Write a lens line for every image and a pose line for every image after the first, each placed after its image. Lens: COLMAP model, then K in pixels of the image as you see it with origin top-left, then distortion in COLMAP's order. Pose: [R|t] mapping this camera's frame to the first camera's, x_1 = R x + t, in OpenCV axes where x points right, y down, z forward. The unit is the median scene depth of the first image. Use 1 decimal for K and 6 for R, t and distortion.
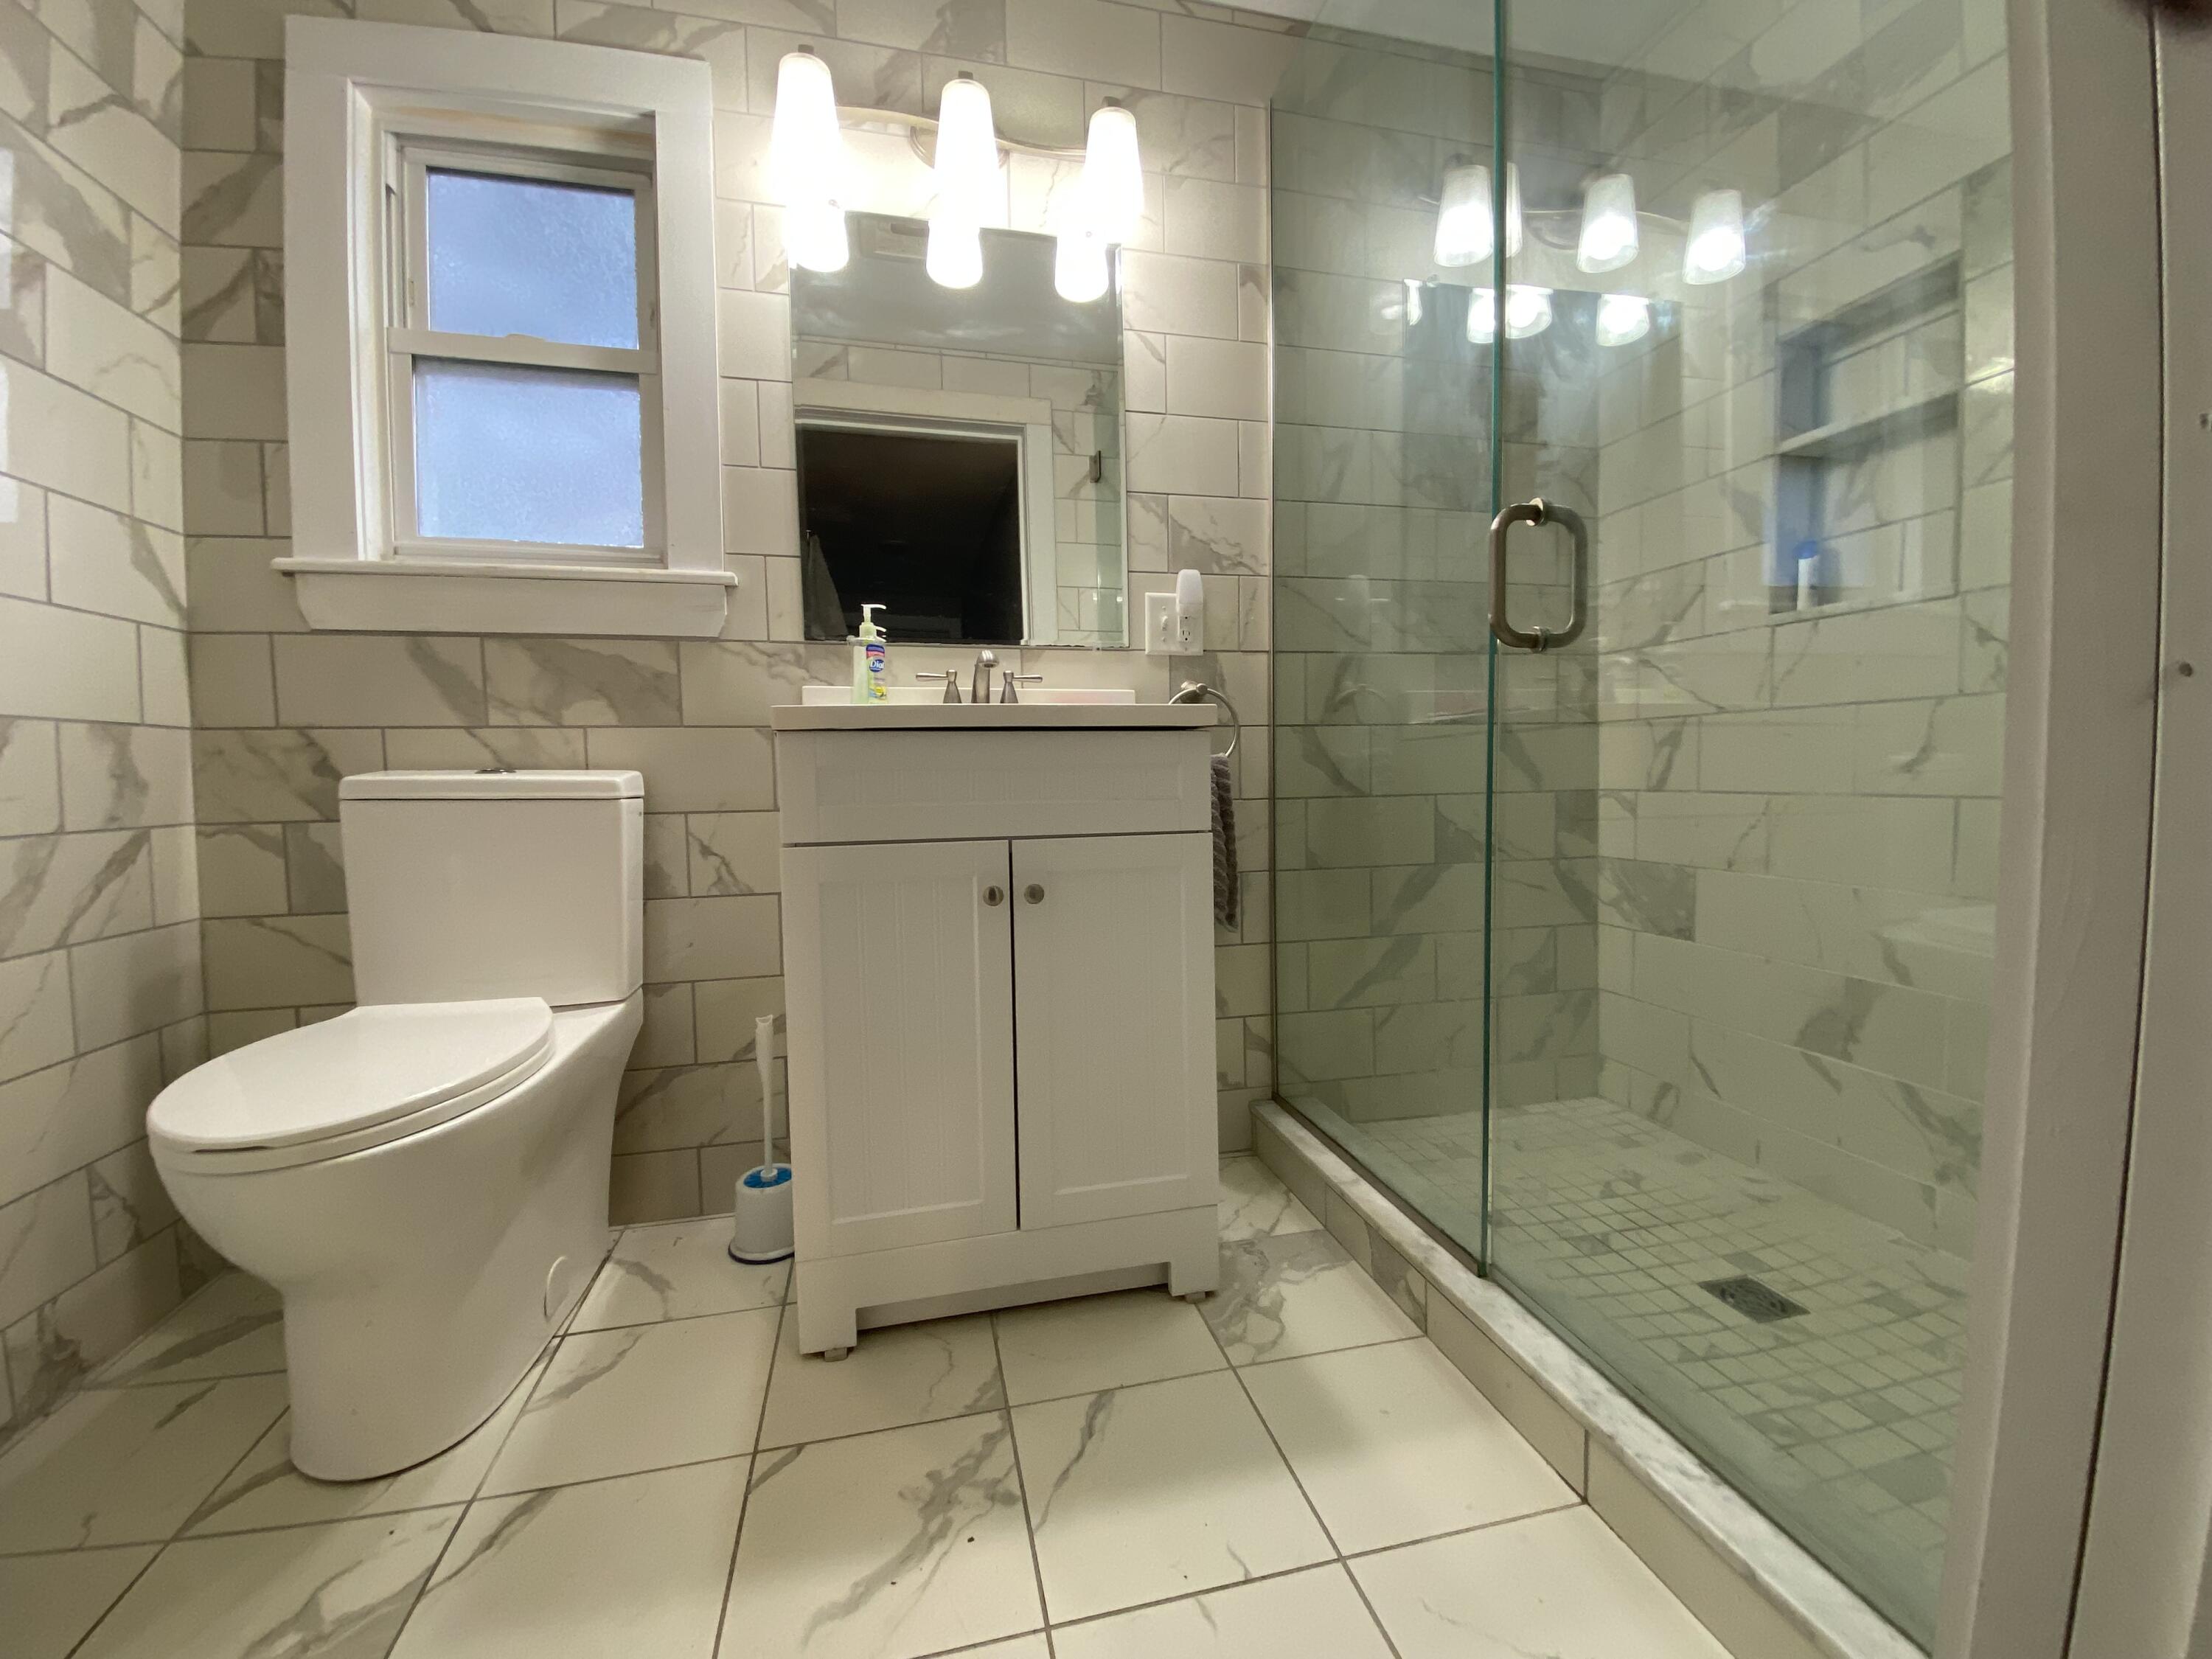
lens RADIAL K [[890.2, 0, 1106.0], [0, 890.2, 829.5], [0, 0, 1]] dist [0.036686, -0.026452]
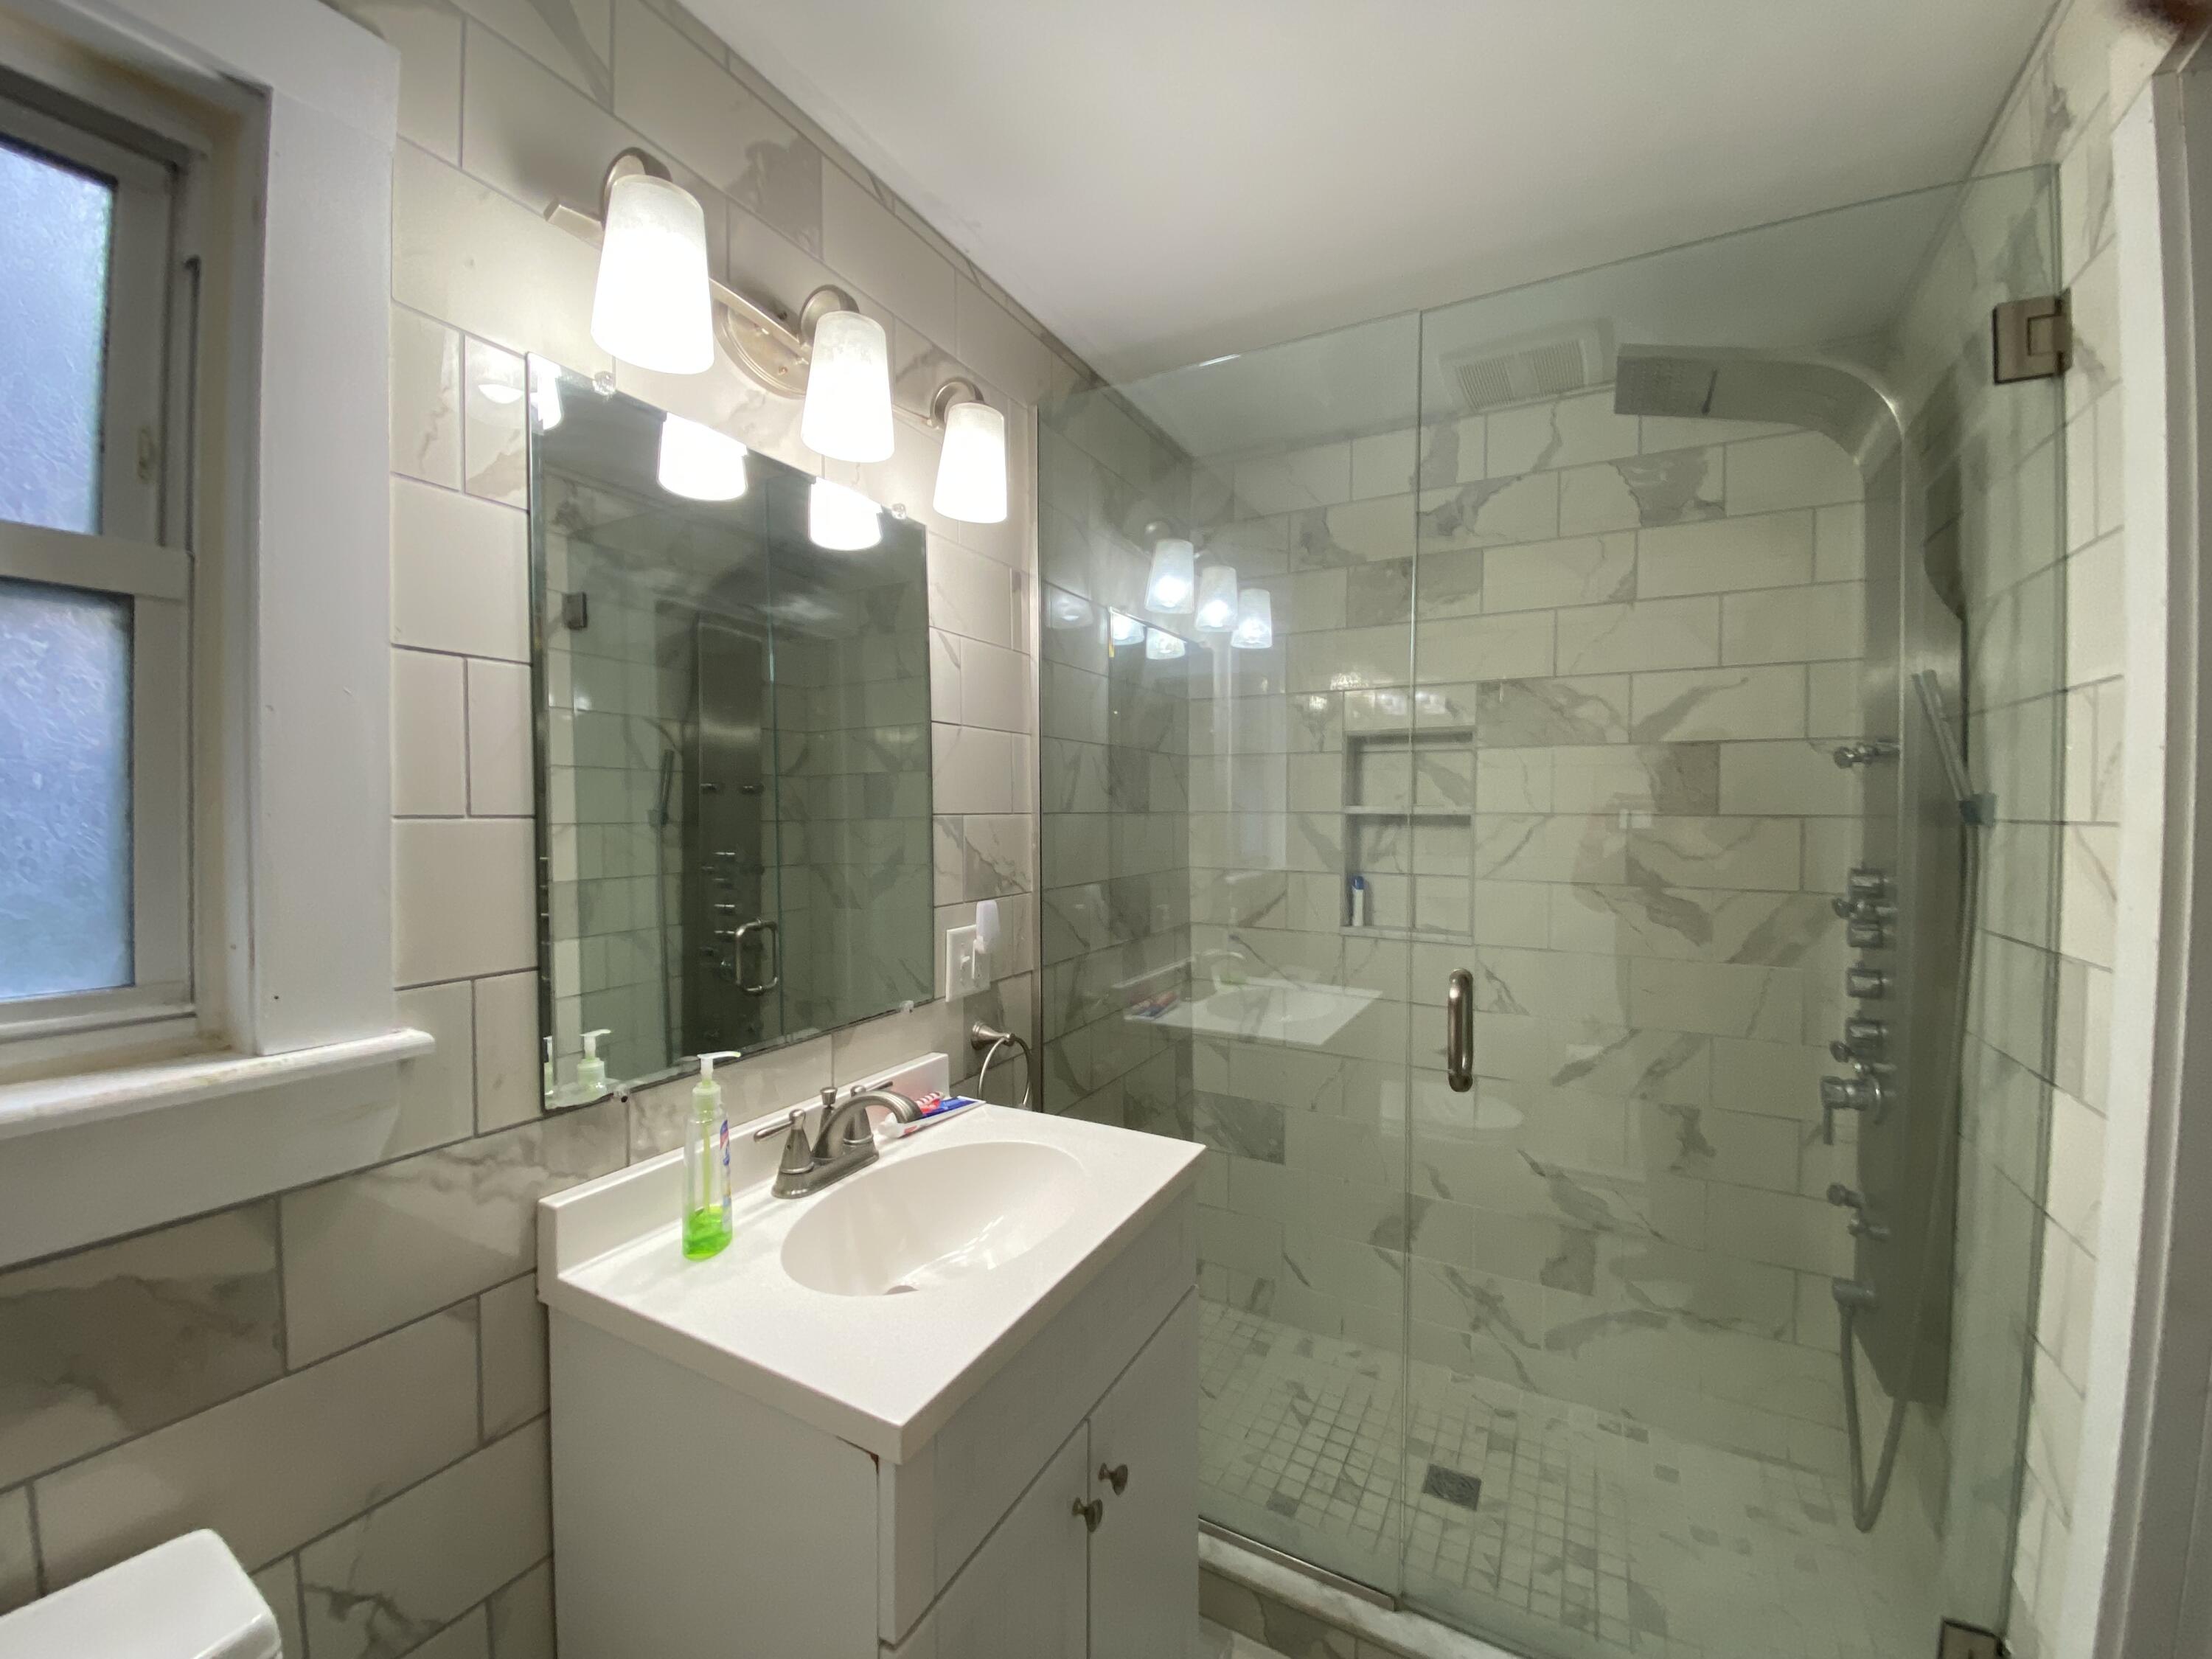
lens RADIAL K [[890.2, 0, 1106.0], [0, 890.2, 829.5], [0, 0, 1]] dist [0.036686, -0.026452]
pose [[0.664331, 0.001999, 0.747436, -0.573892], [0.030077, 0.999115, -0.029404, -0.394309], [-0.746833, 0.042014, 0.663683, 0.392225]]
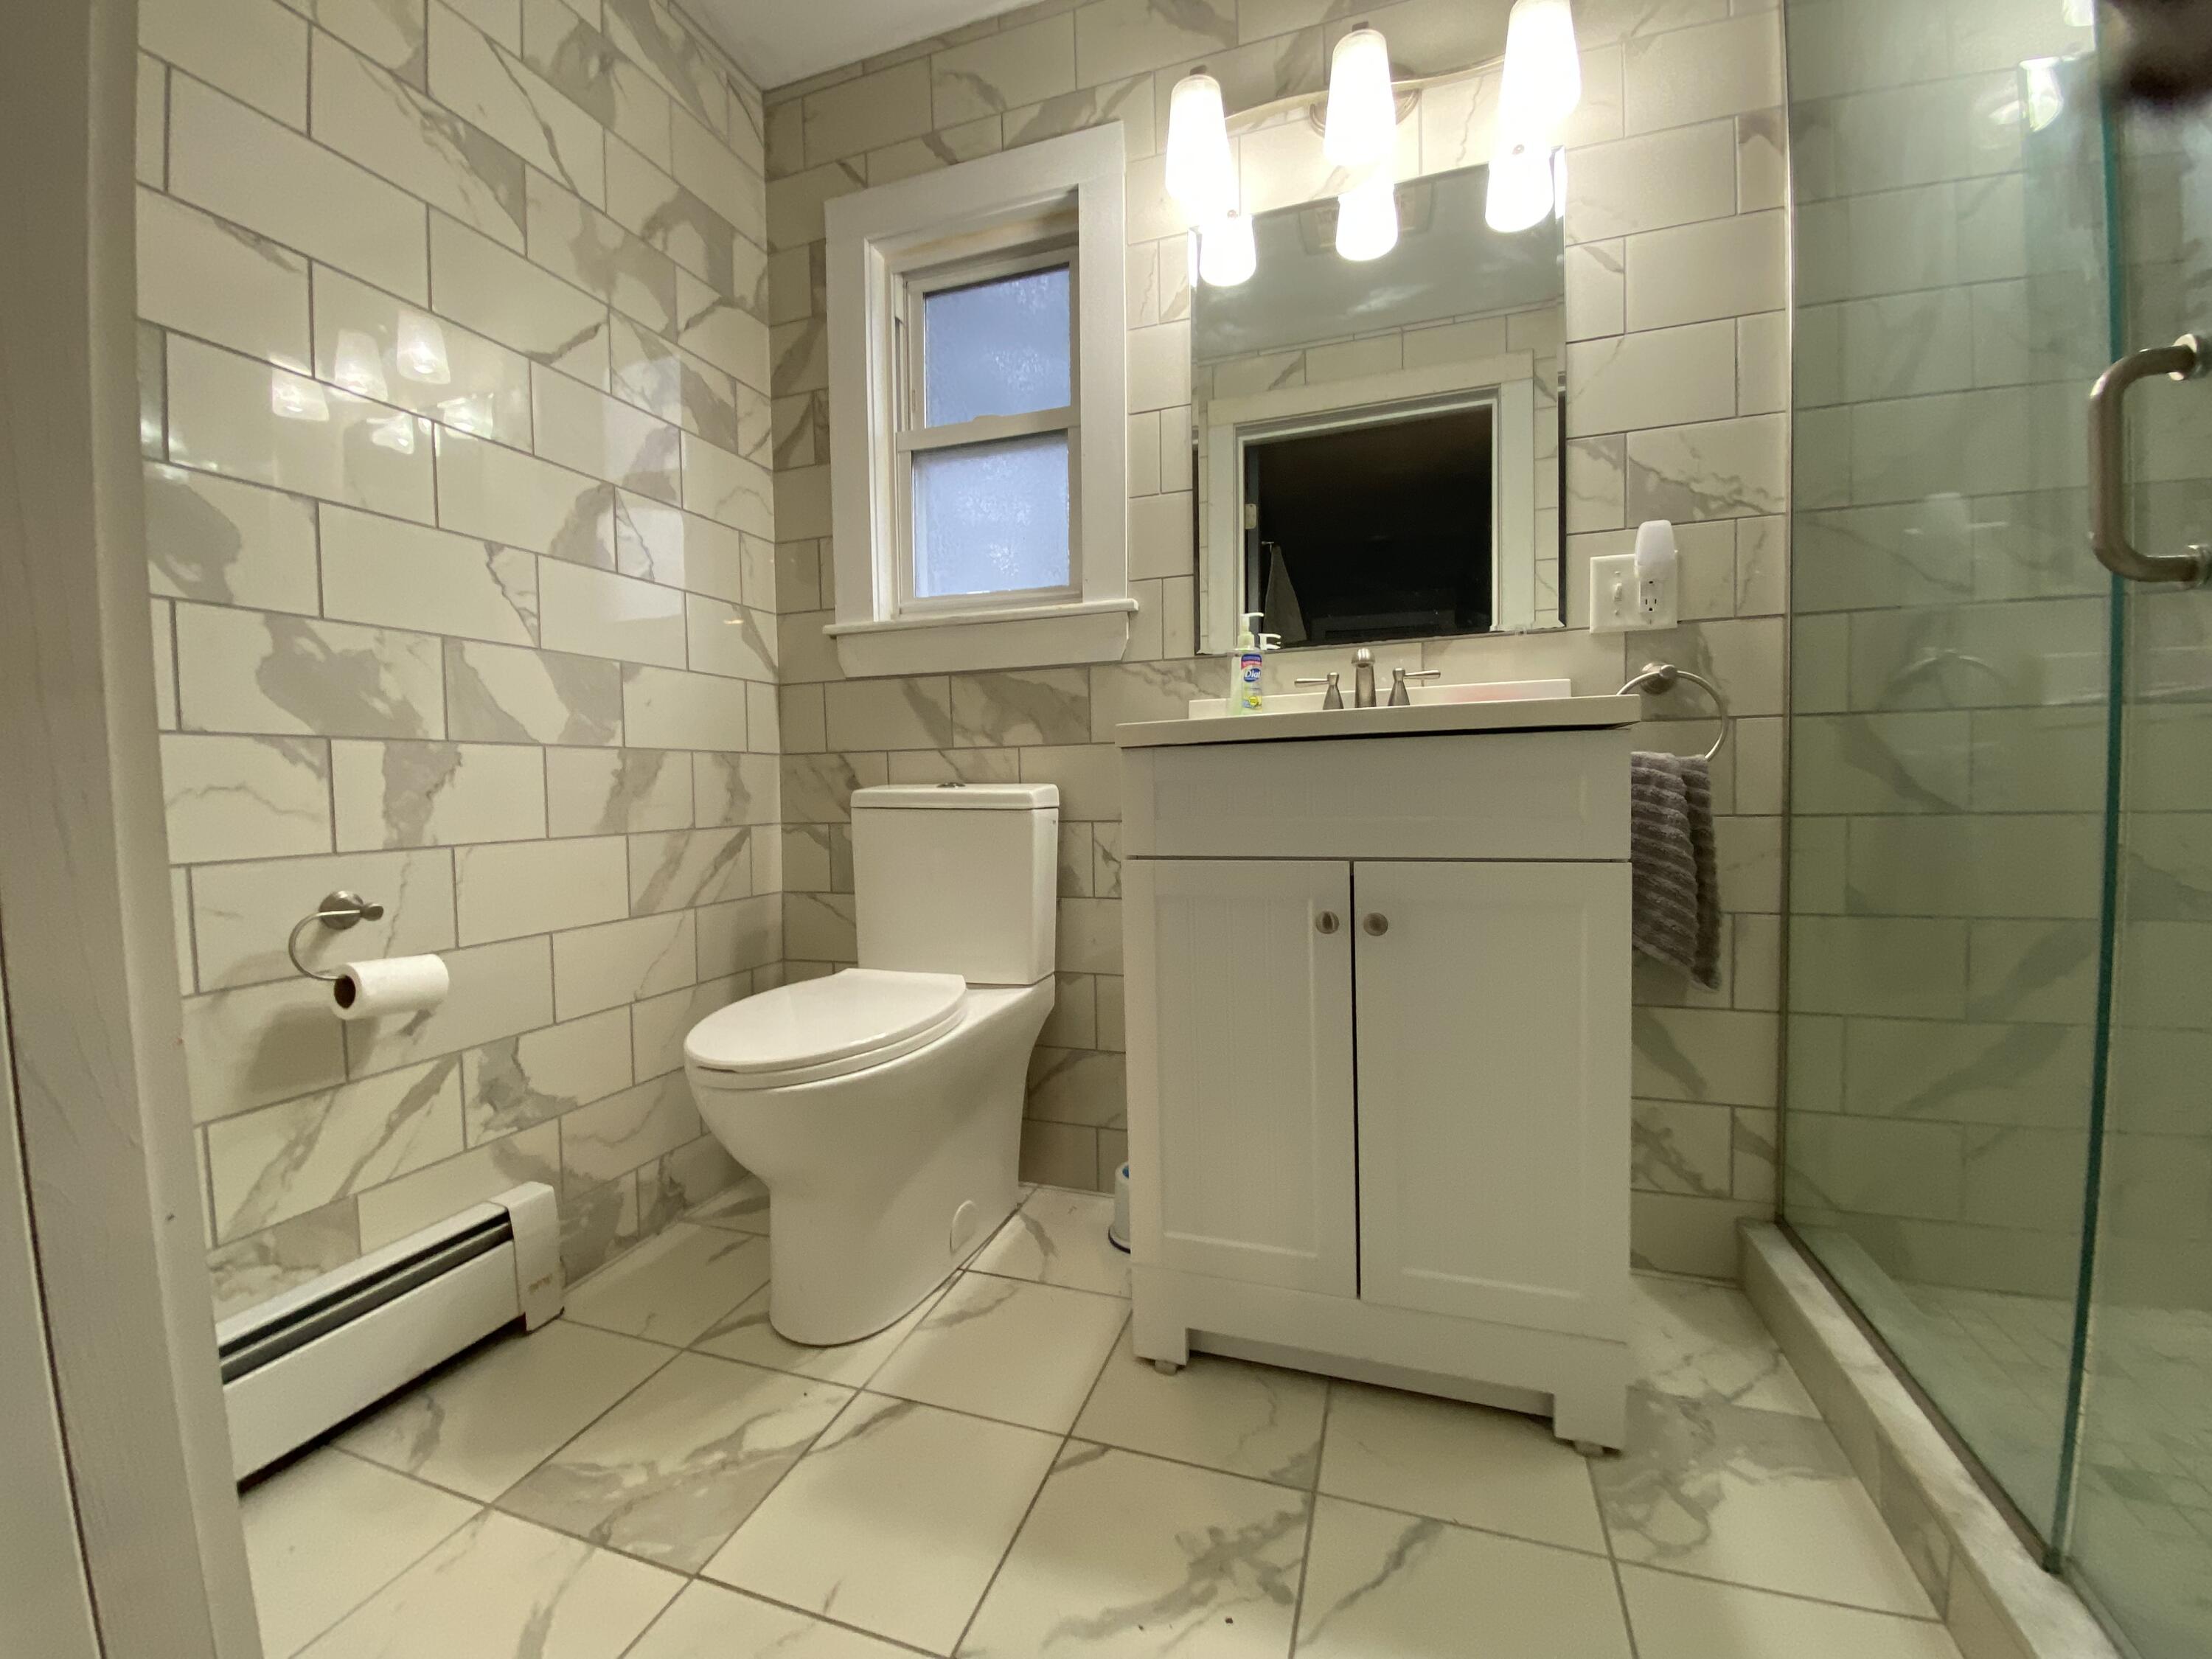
lens RADIAL K [[894.2, 0, 1101.9], [0, 894.2, 831.7], [0, 0, 1]] dist [0.031182, -0.026996]
pose [[0.846535, 0.025265, -0.531733, 0.131301], [-0.025606, 0.999649, 0.006732, -0.014890], [0.531717, 0.007916, 0.846885, 0.088459]]
